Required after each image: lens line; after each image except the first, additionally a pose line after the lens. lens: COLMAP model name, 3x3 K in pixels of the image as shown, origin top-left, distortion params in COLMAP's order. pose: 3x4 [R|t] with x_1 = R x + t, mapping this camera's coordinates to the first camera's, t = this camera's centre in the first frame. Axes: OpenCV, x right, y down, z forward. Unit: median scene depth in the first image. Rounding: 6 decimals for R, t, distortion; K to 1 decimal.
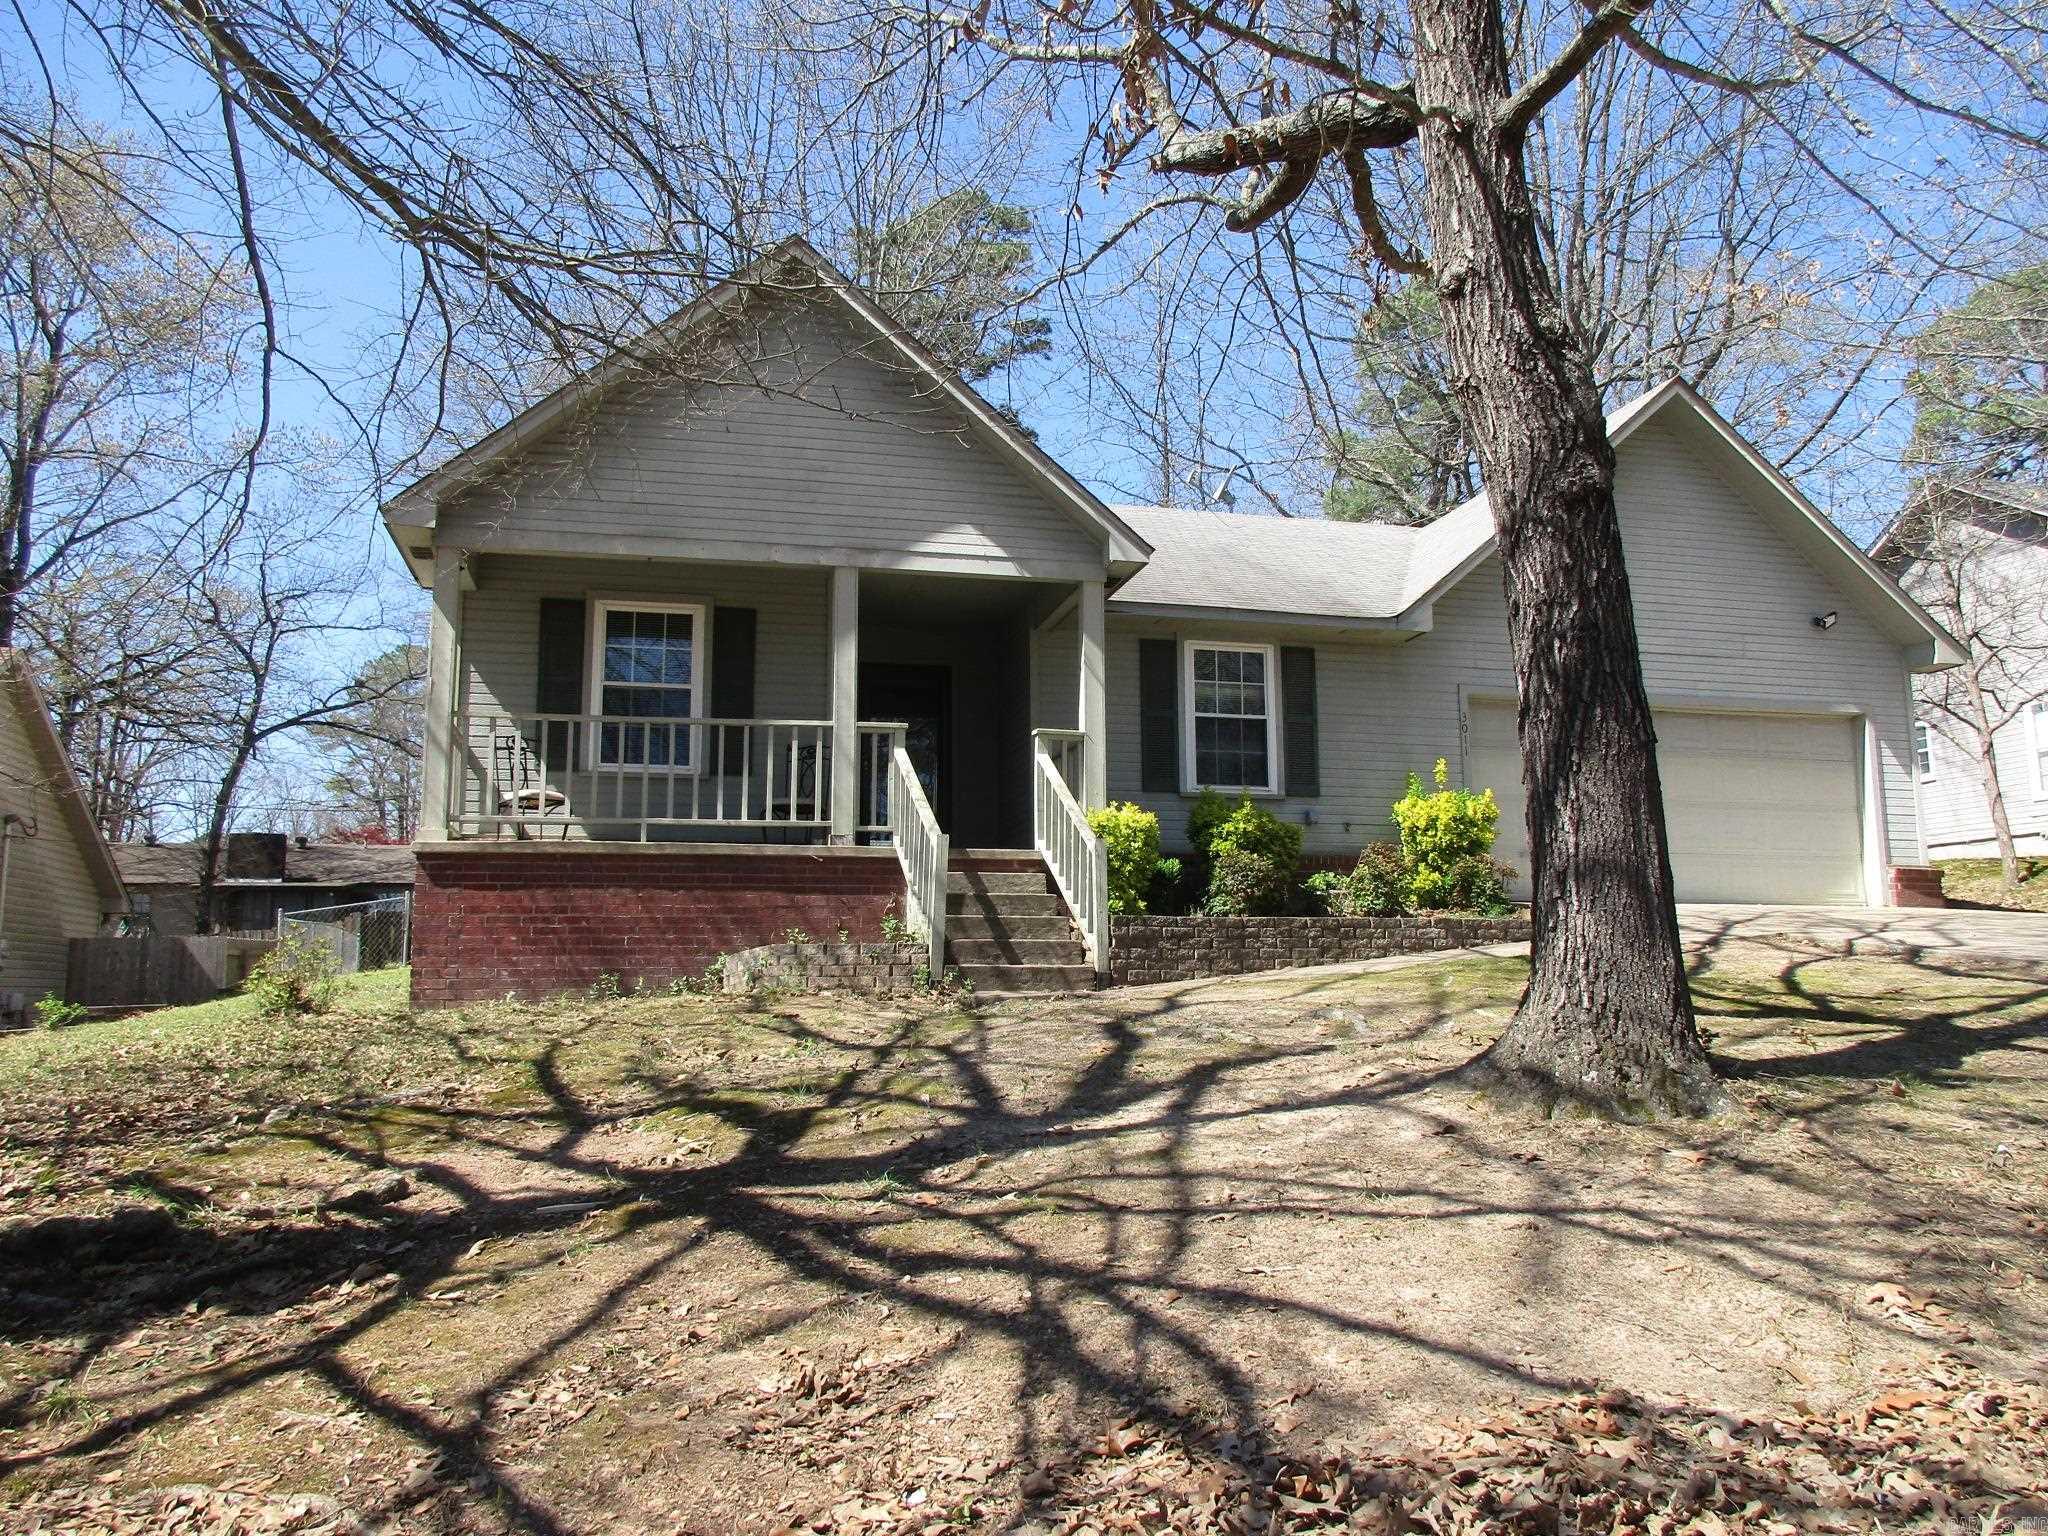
lens RADIAL K [[1547.7, 0, 998.5], [0, 1547.7, 797.8], [0, 0, 1]] dist [0.009827, 0.001840]
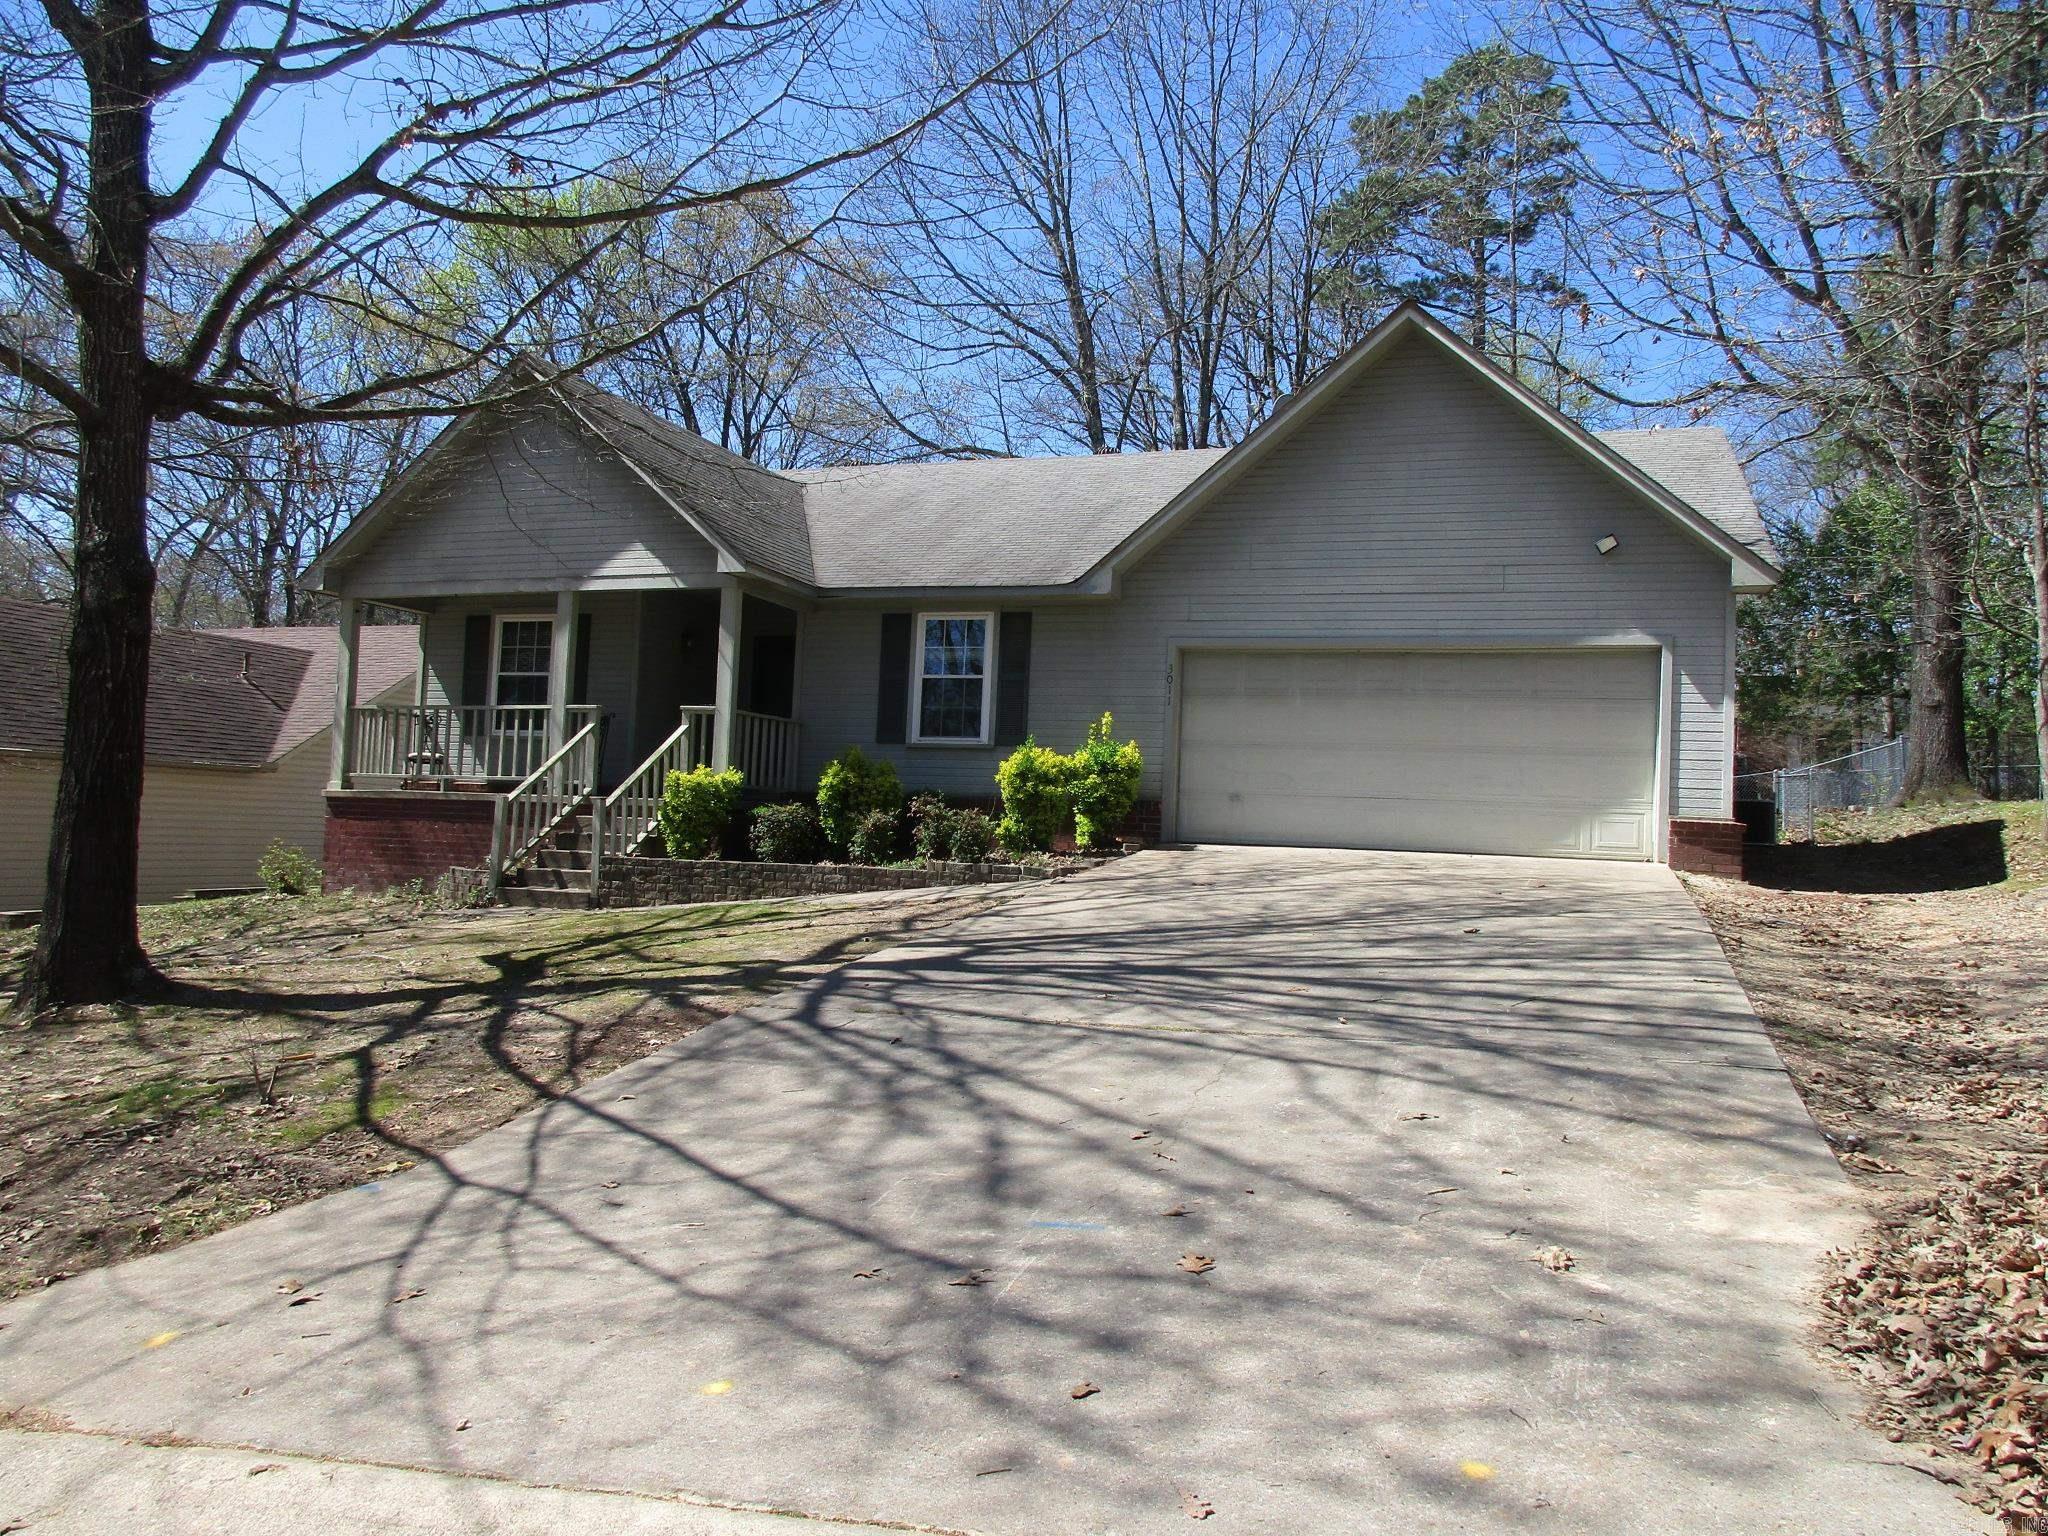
lens RADIAL K [[1553.6, 0, 1024.0], [0, 1553.6, 768.0], [0, 0, 1]] dist [-0.001766, -0.014204]
pose [[0.837378, 0.009362, -0.546543, 0.955058], [0.028988, 0.997686, 0.061504, -0.062686], [0.545854, -0.067345, 0.835169, 0.058129]]
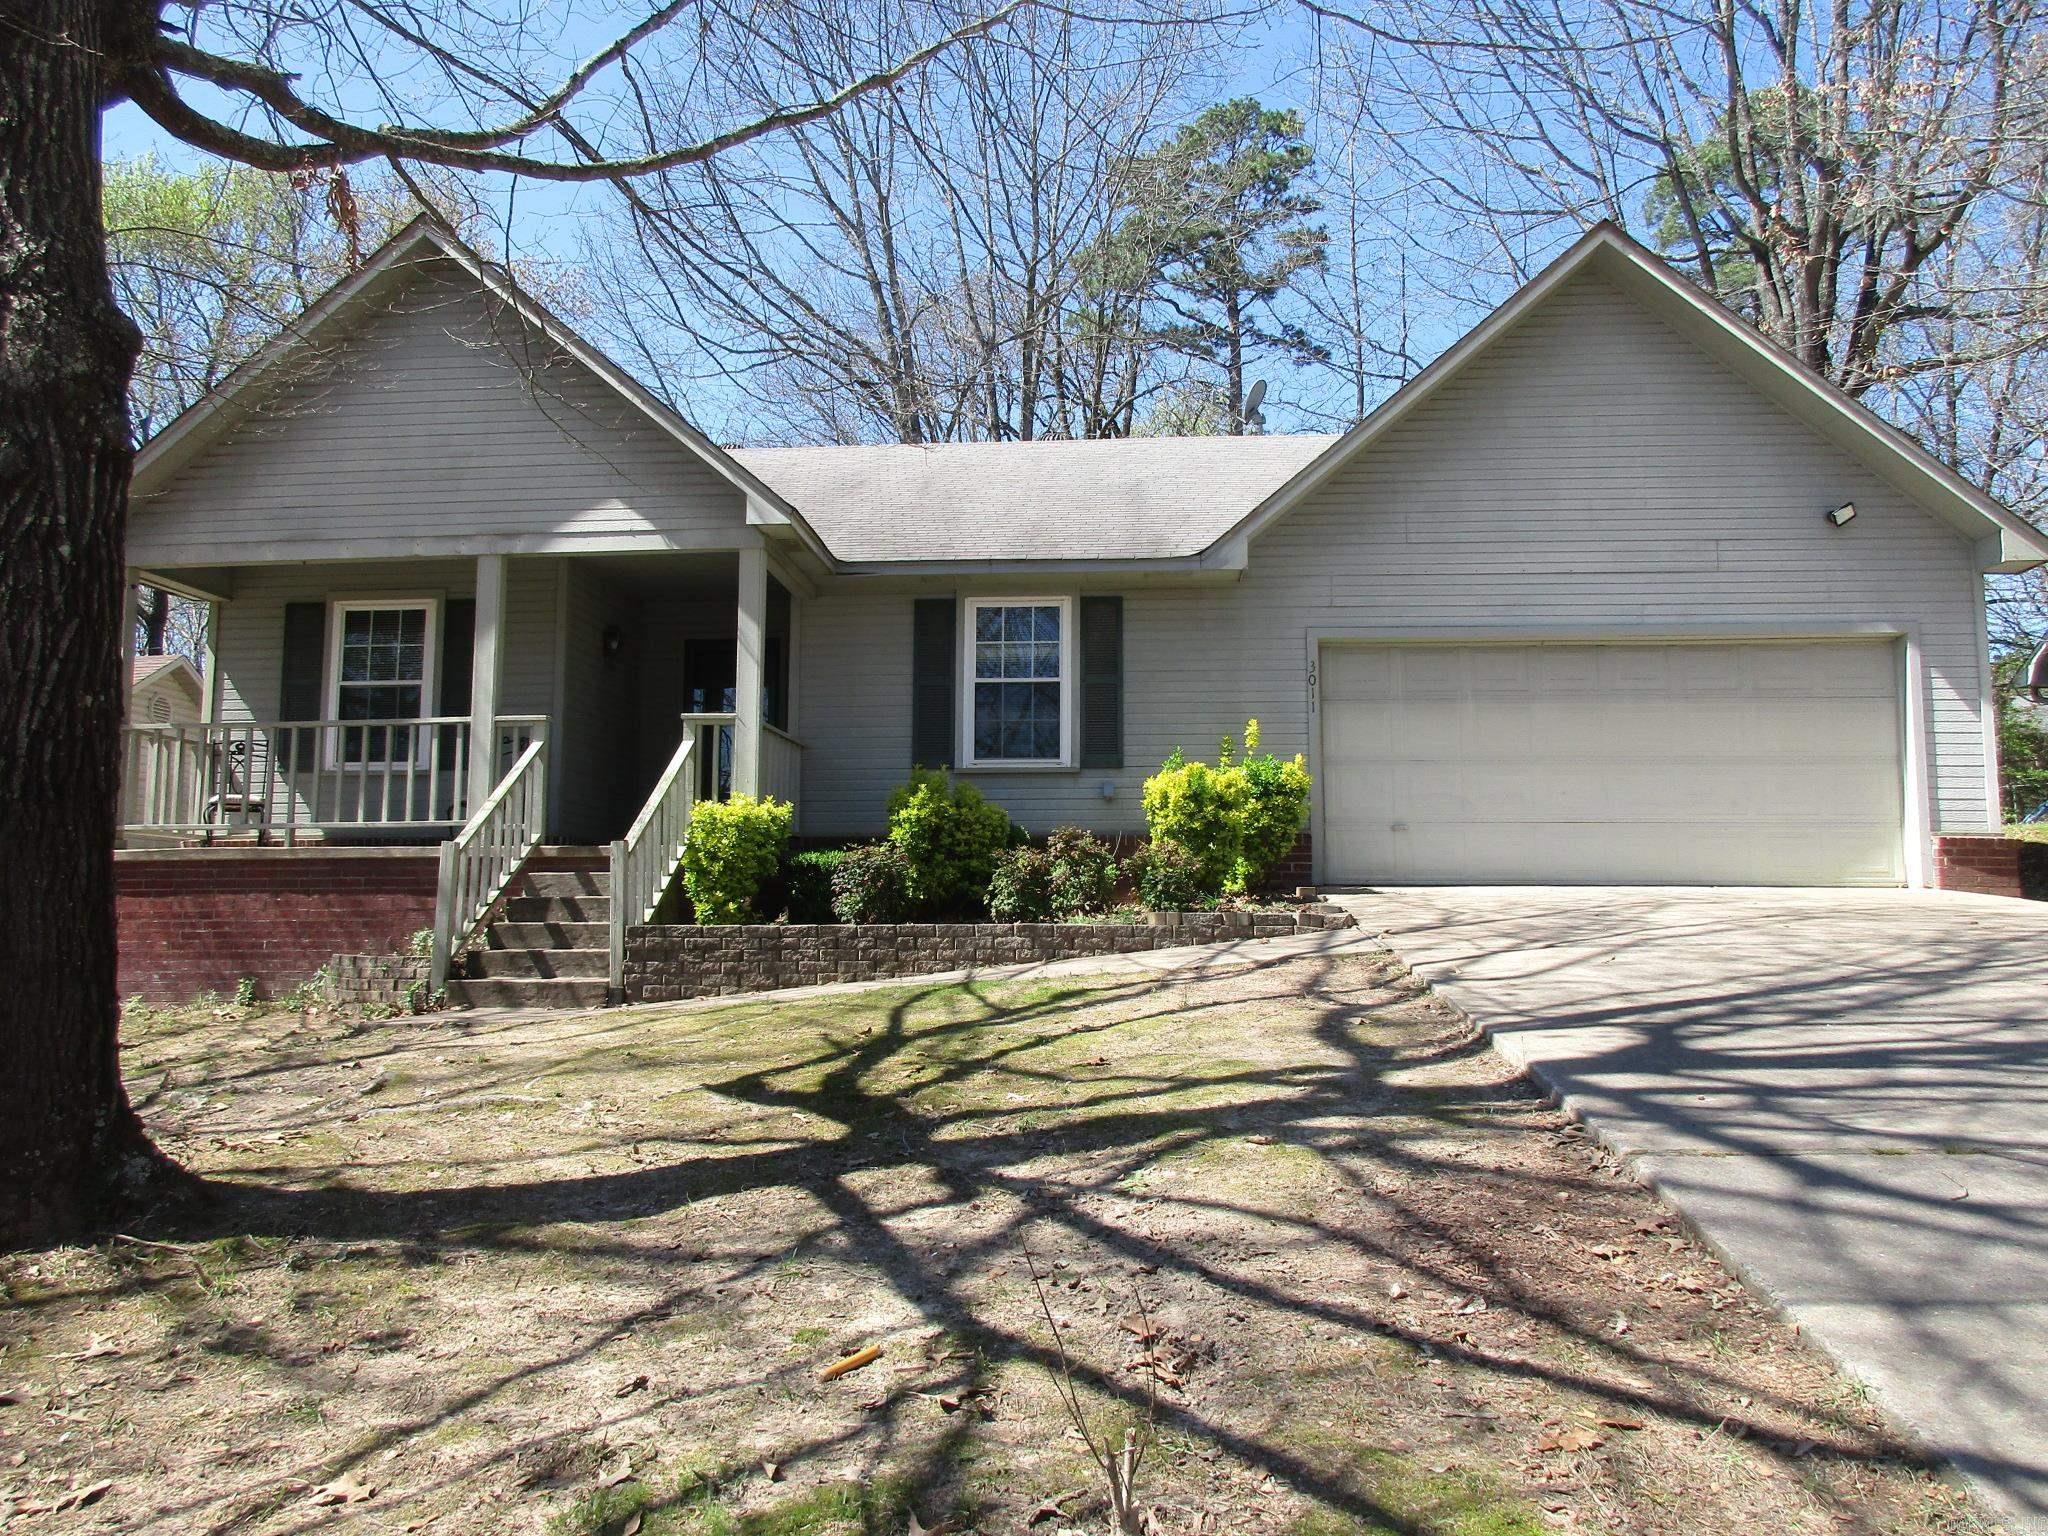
lens RADIAL K [[1553.6, 0, 1024.0], [0, 1553.6, 768.0], [0, 0, 1]] dist [-0.001766, -0.014204]
pose [[0.949674, -0.029130, -0.311883, 0.493148], [0.035993, 0.999220, 0.016270, -0.019398], [0.311166, -0.026677, 0.949981, 0.175044]]
